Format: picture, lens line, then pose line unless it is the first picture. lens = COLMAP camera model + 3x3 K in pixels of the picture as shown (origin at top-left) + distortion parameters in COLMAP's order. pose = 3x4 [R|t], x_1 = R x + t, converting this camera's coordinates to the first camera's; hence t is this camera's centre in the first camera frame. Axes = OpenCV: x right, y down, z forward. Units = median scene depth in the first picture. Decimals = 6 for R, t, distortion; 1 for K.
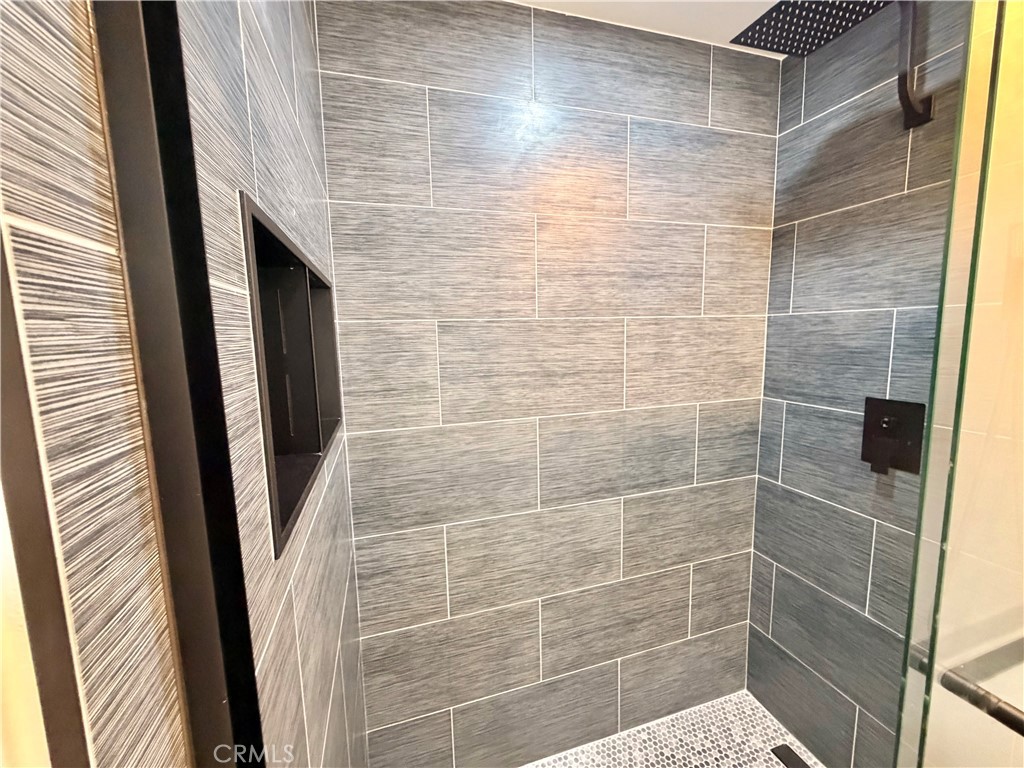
lens RADIAL K [[407.7, 0, 511.0], [0, 407.7, 384.3], [0, 0, 1]] dist [-0.000218, -0.000253]
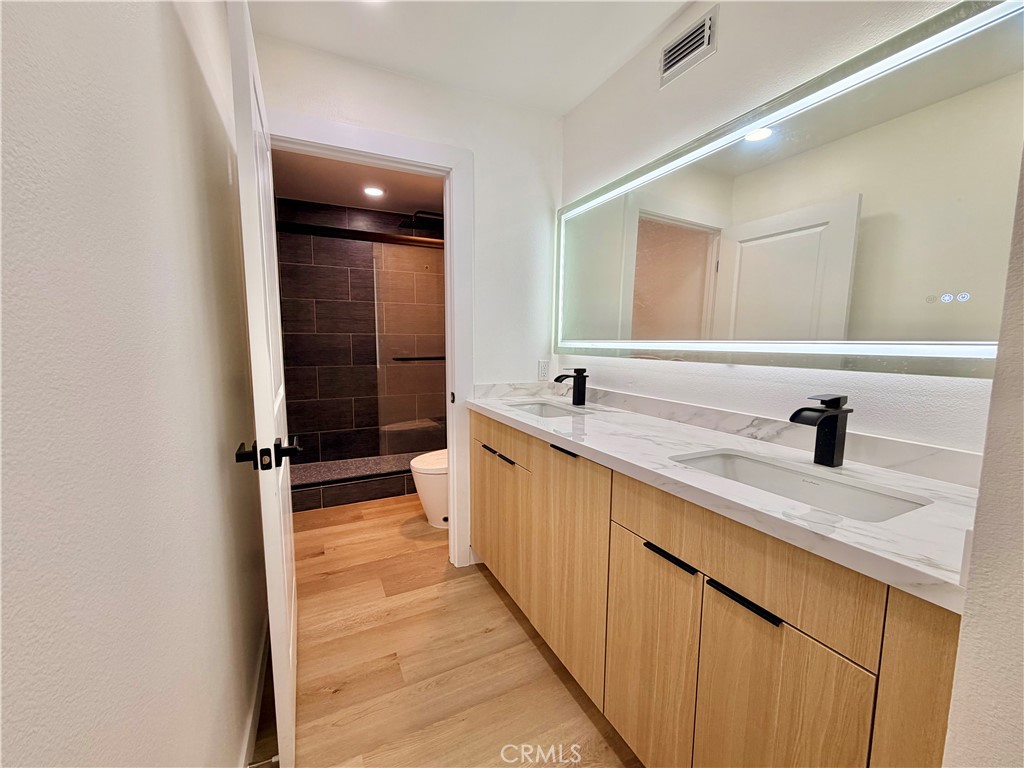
lens RADIAL K [[407.7, 0, 510.3], [0, 407.7, 380.8], [0, 0, 1]] dist [-0.000218, -0.000253]
pose [[0.987967, 0.014318, 0.154000, 0.783900], [-0.011379, 0.999736, -0.019950, 0.483481], [-0.154245, 0.017958, 0.987869, -2.195753]]
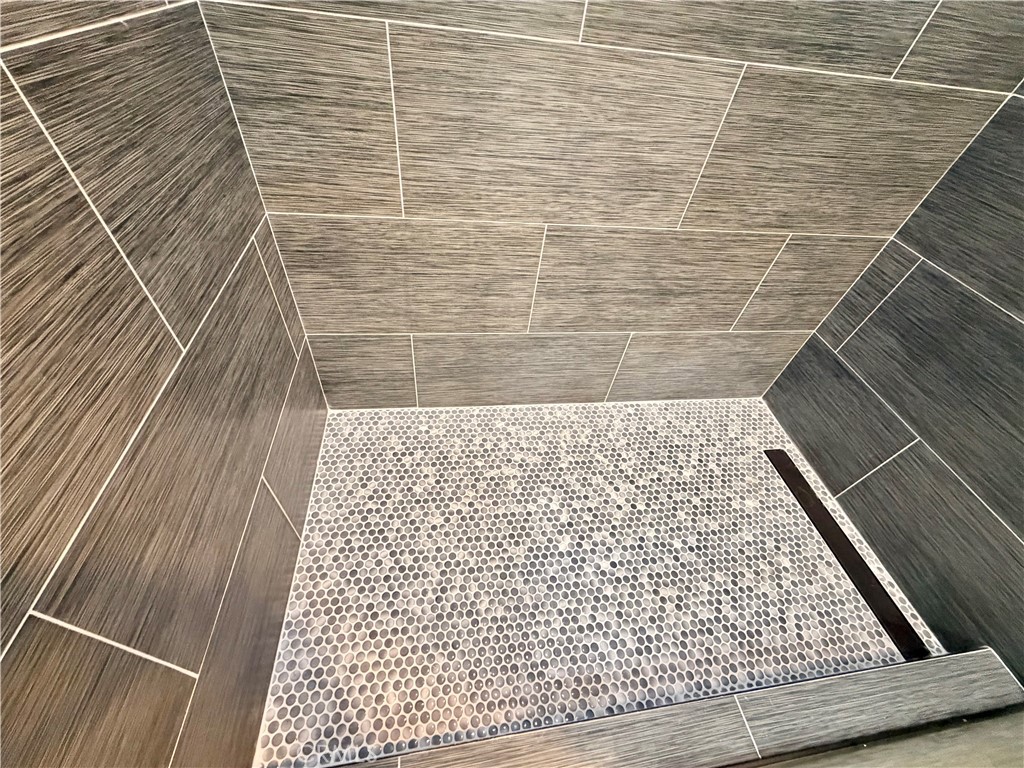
lens RADIAL K [[407.7, 0, 509.6], [0, 407.7, 382.2], [0, 0, 1]] dist [-0.000218, -0.000253]
pose [[0.977910, 0.207332, -0.026552, 0.089125], [-0.144776, 0.763463, 0.629416, 0.339420], [0.150770, -0.611668, 0.776615, 0.352007]]
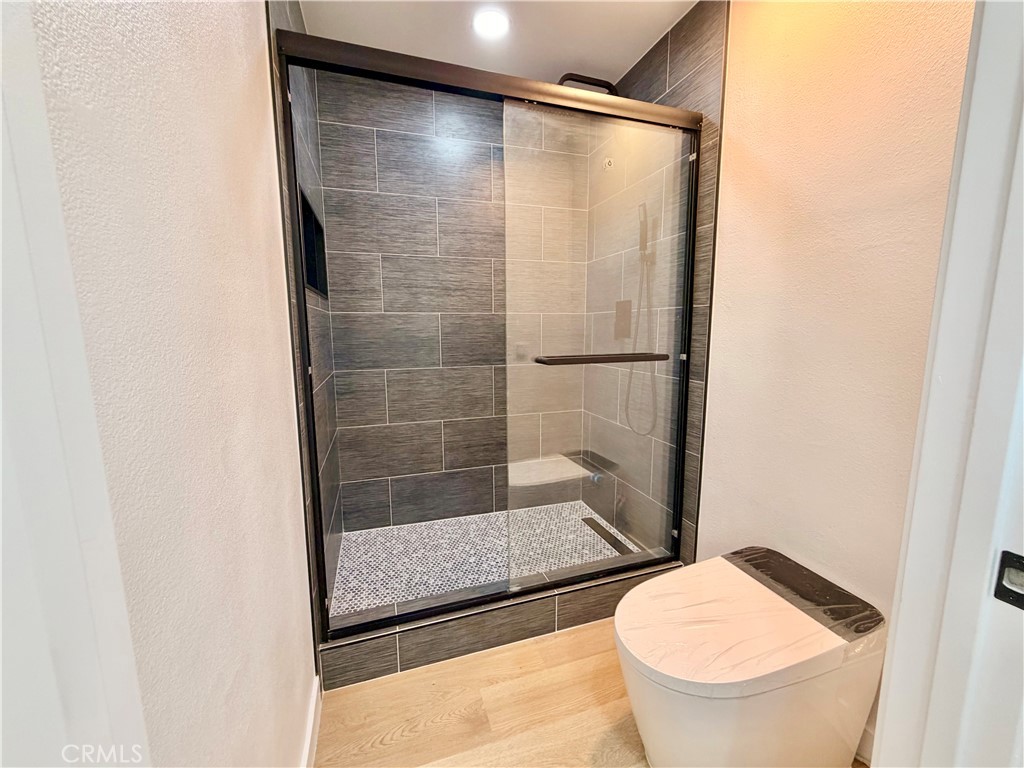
lens RADIAL K [[407.7, 0, 511.0], [0, 407.7, 384.6], [0, 0, 1]] dist [-0.000218, -0.000253]
pose [[0.999766, 0.016024, 0.014534, 0.361299], [-0.016247, 0.999750, 0.015358, 0.366066], [-0.014284, -0.015590, 0.999776, -0.799650]]
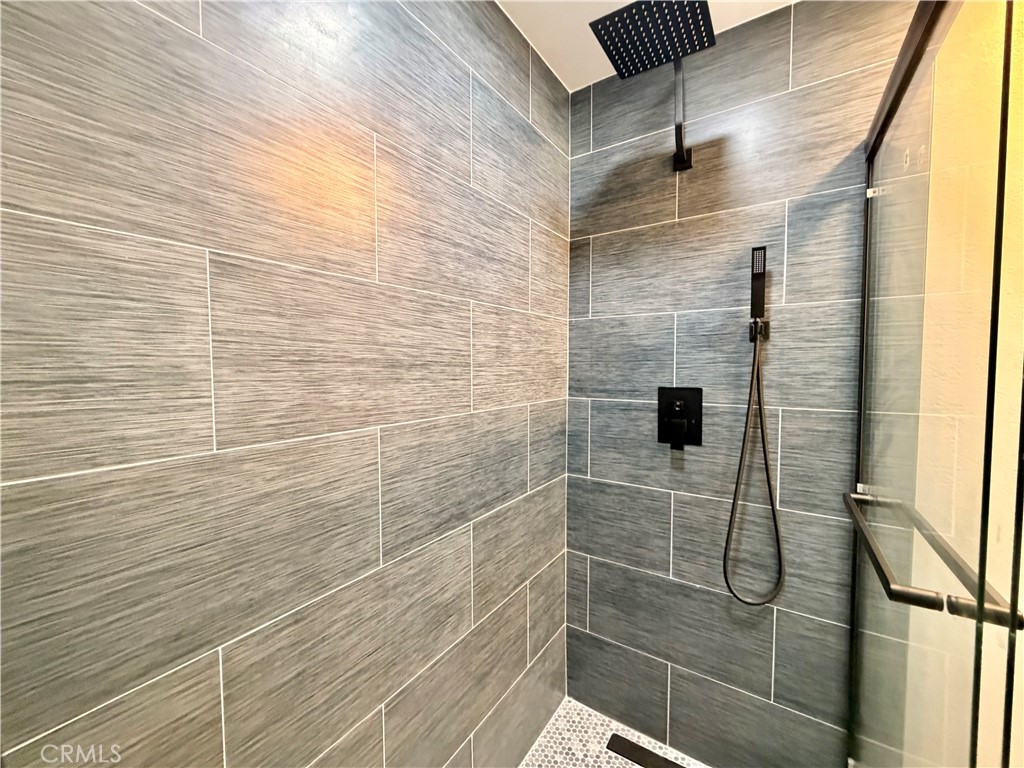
lens RADIAL K [[407.7, 0, 508.1], [0, 407.7, 384.4], [0, 0, 1]] dist [-0.000218, -0.000253]
pose [[0.782488, -0.009165, 0.622598, -0.191279], [0.063326, 0.995878, -0.064929, 0.069128], [-0.619437, 0.090233, 0.779843, 0.334449]]
